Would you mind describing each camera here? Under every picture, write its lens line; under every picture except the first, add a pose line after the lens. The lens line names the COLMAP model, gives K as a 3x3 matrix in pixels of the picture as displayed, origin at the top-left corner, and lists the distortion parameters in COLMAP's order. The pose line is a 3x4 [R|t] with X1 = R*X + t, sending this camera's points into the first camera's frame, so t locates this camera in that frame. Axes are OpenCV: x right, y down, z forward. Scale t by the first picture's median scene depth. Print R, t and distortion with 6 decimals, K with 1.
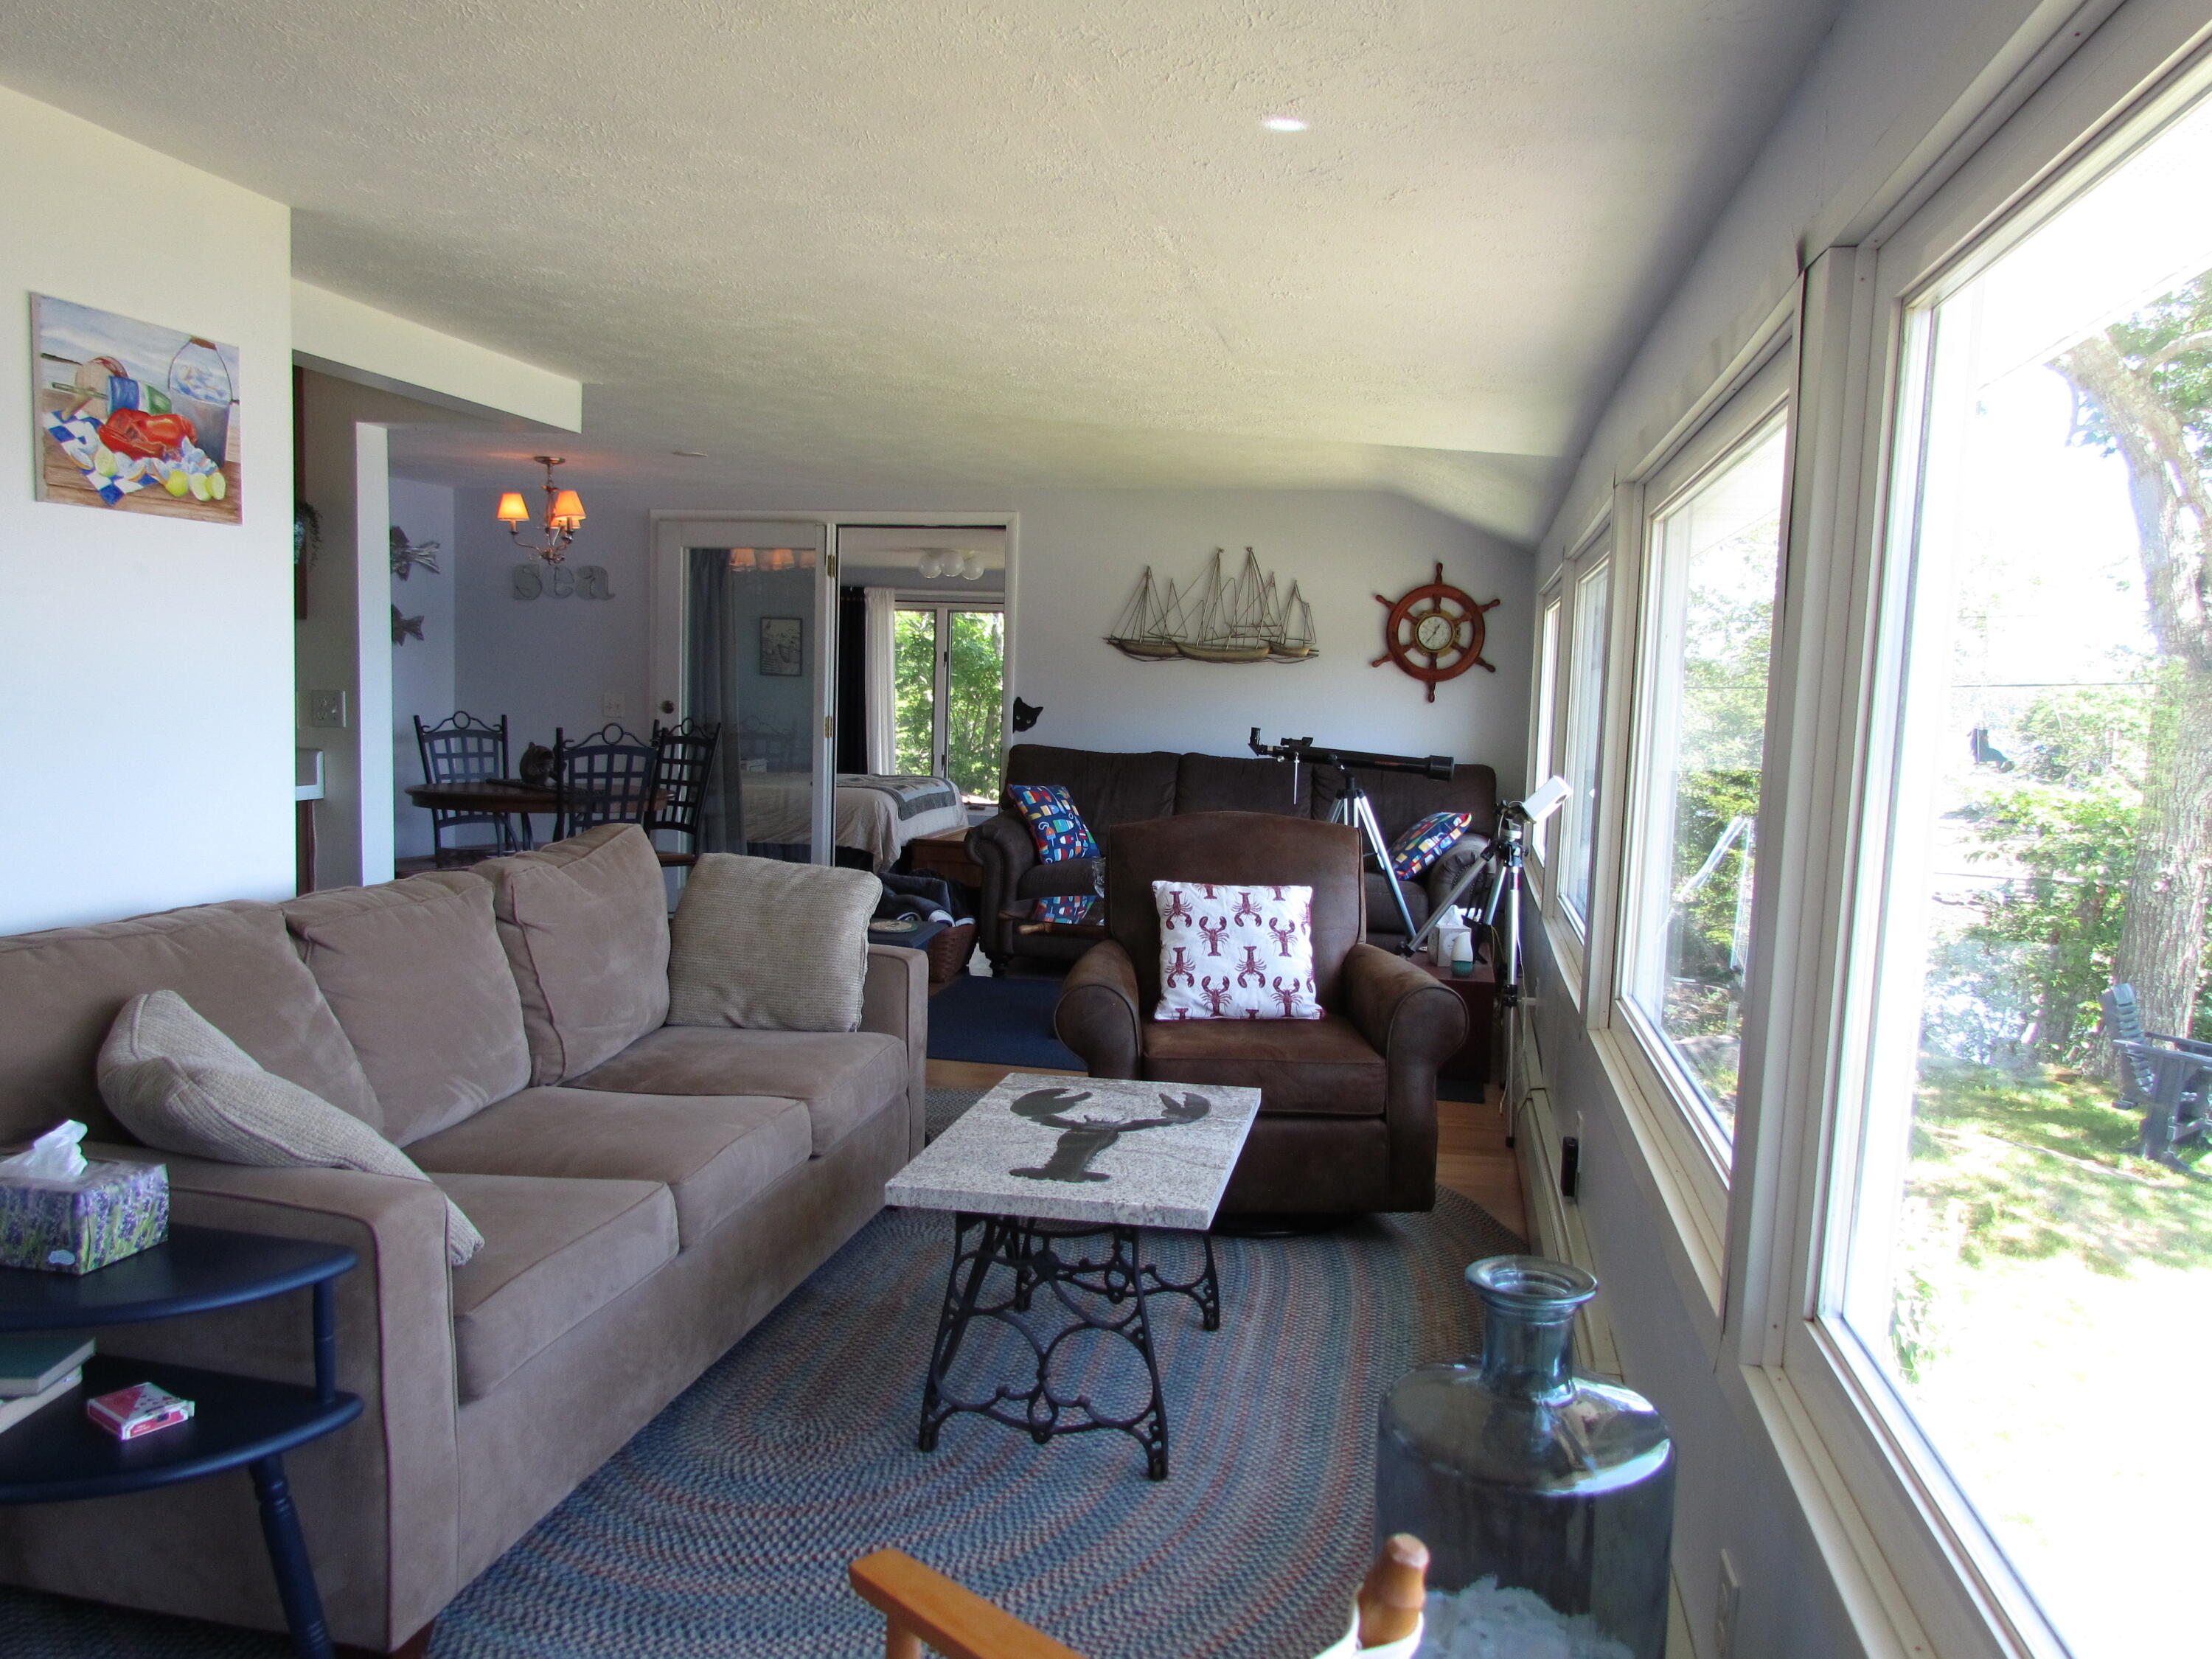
lens RADIAL K [[1557.2, 0, 1075.7], [0, 1557.2, 834.0], [0, 0, 1]] dist [-0.031175, -0.002704]
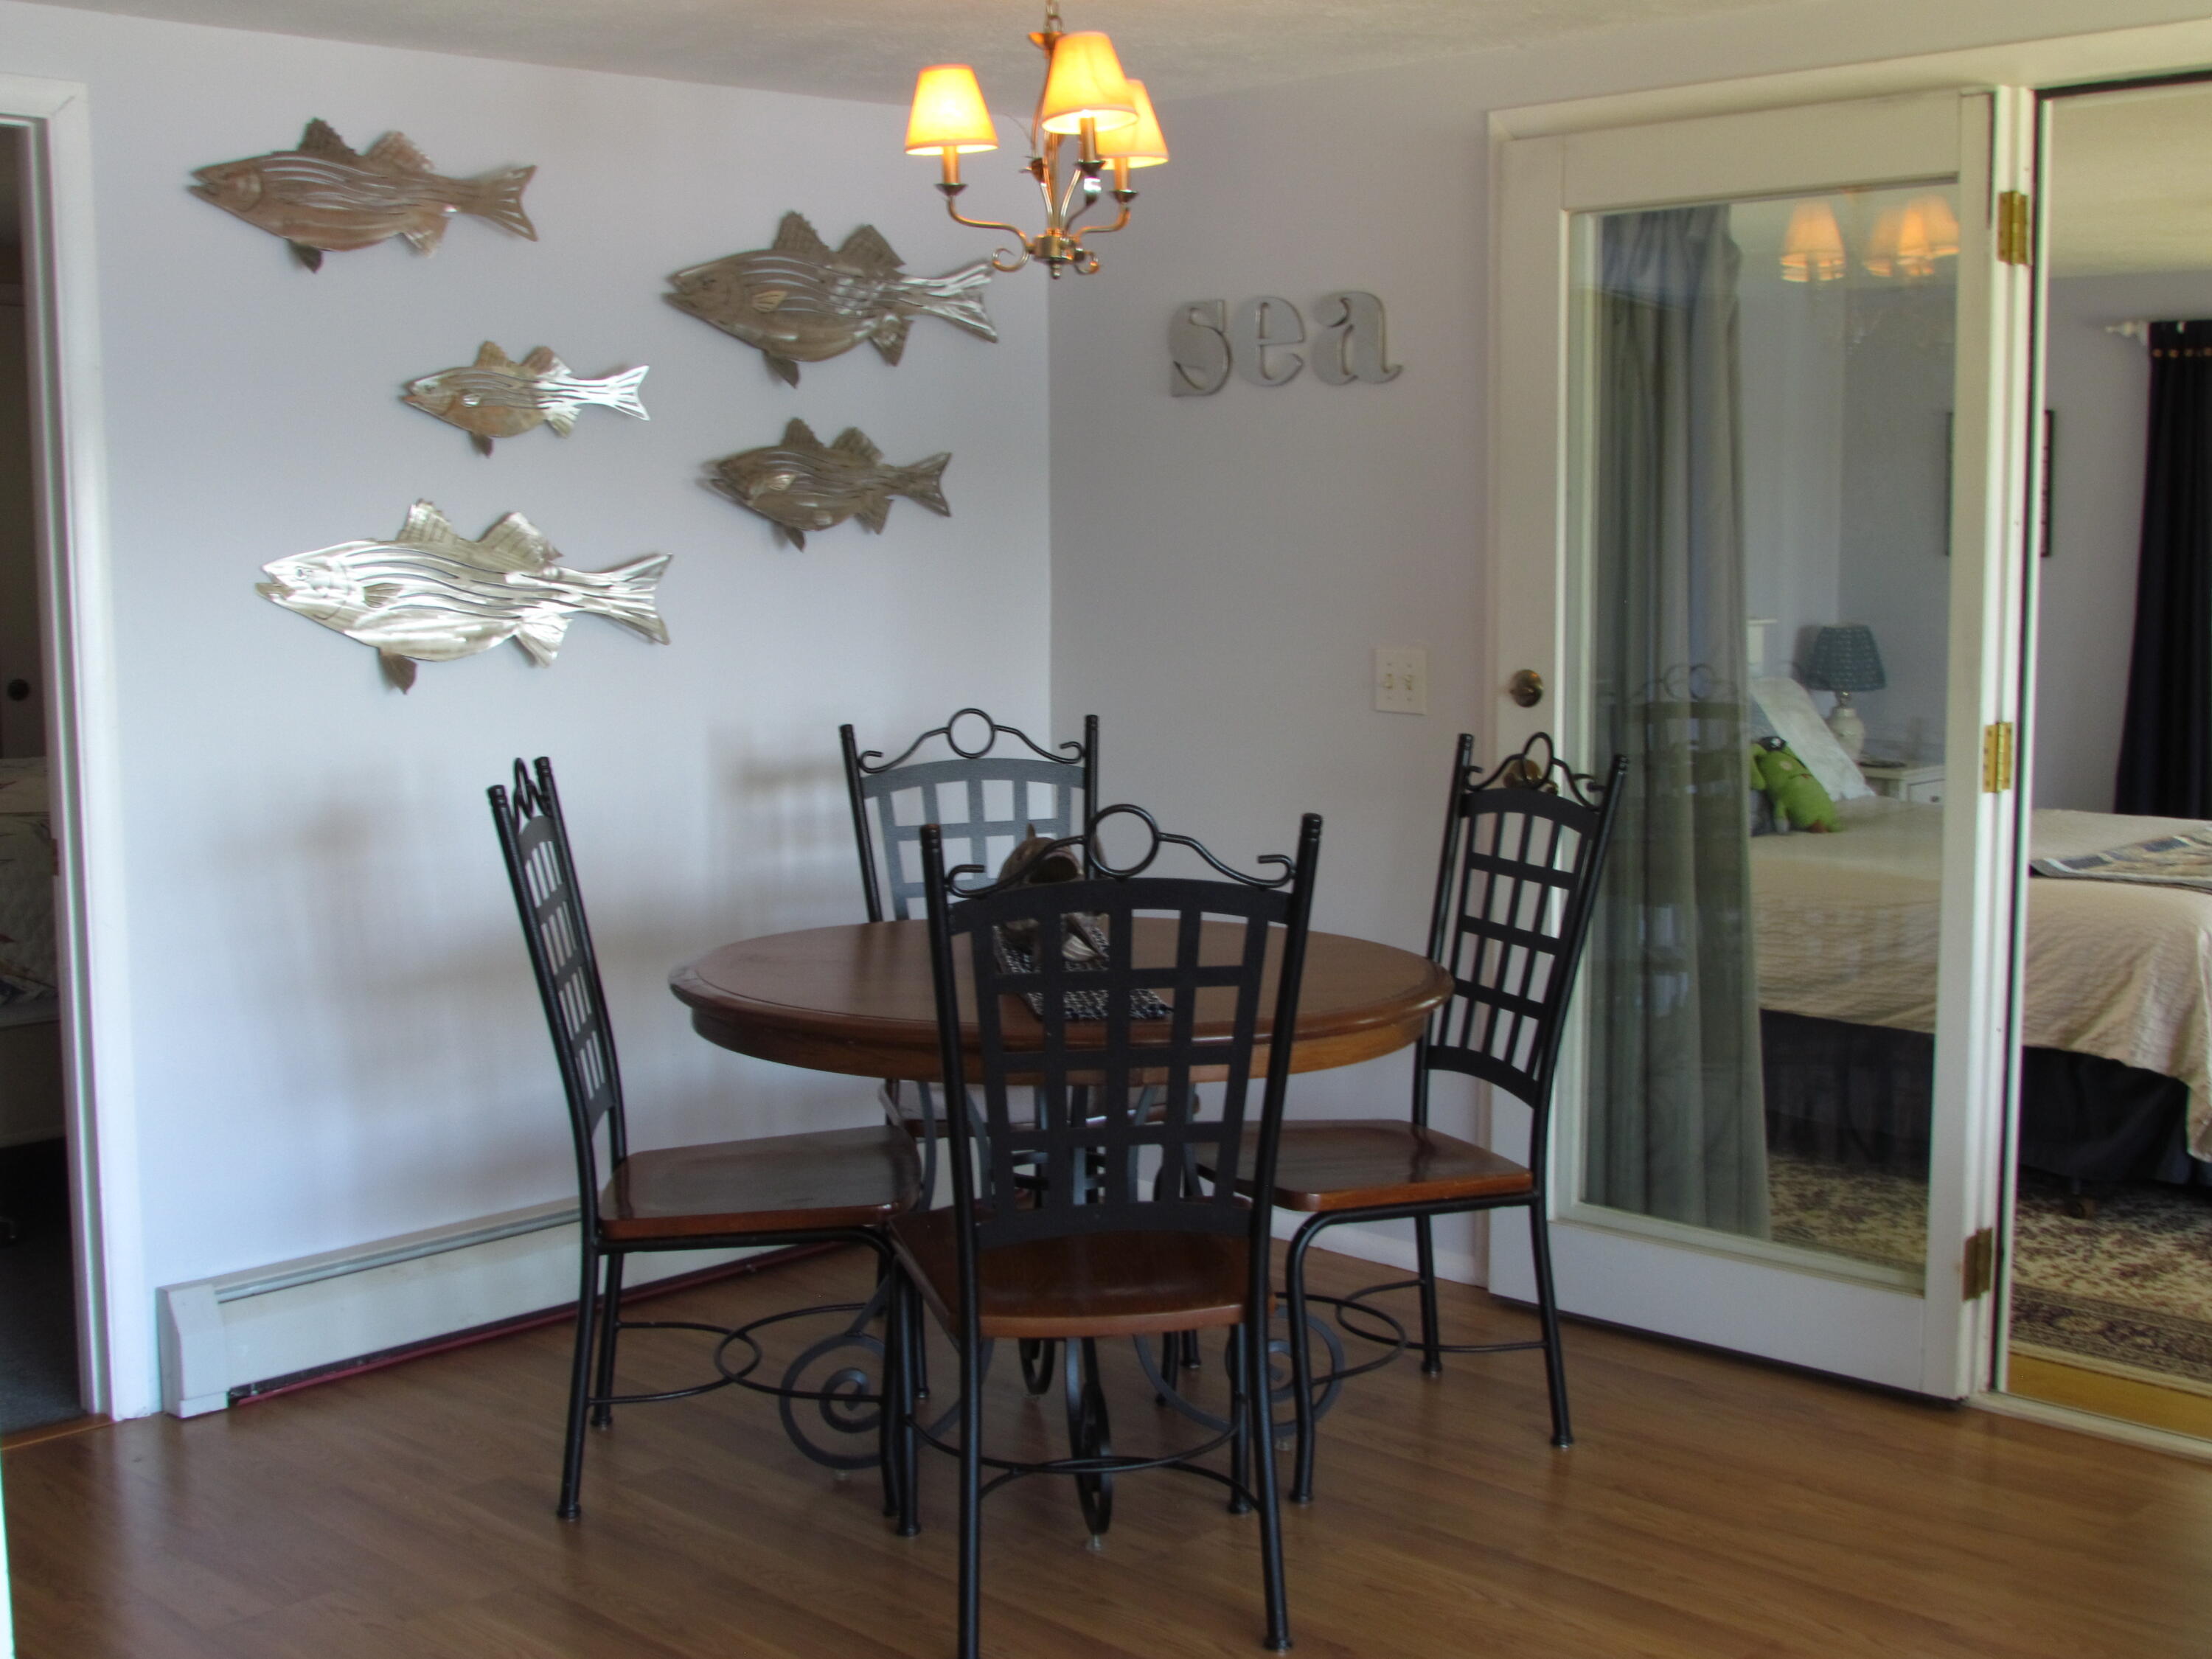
lens RADIAL K [[2708.7, 0, 1106.0], [0, 2708.7, 829.5], [0, 0, 1]] dist [-0.070980, -0.040036]
pose [[0.850450, 0.022636, -0.525569, -0.030851], [-0.017686, 0.999739, 0.014441, -0.059394], [0.525759, -0.002986, 0.850628, 0.461759]]
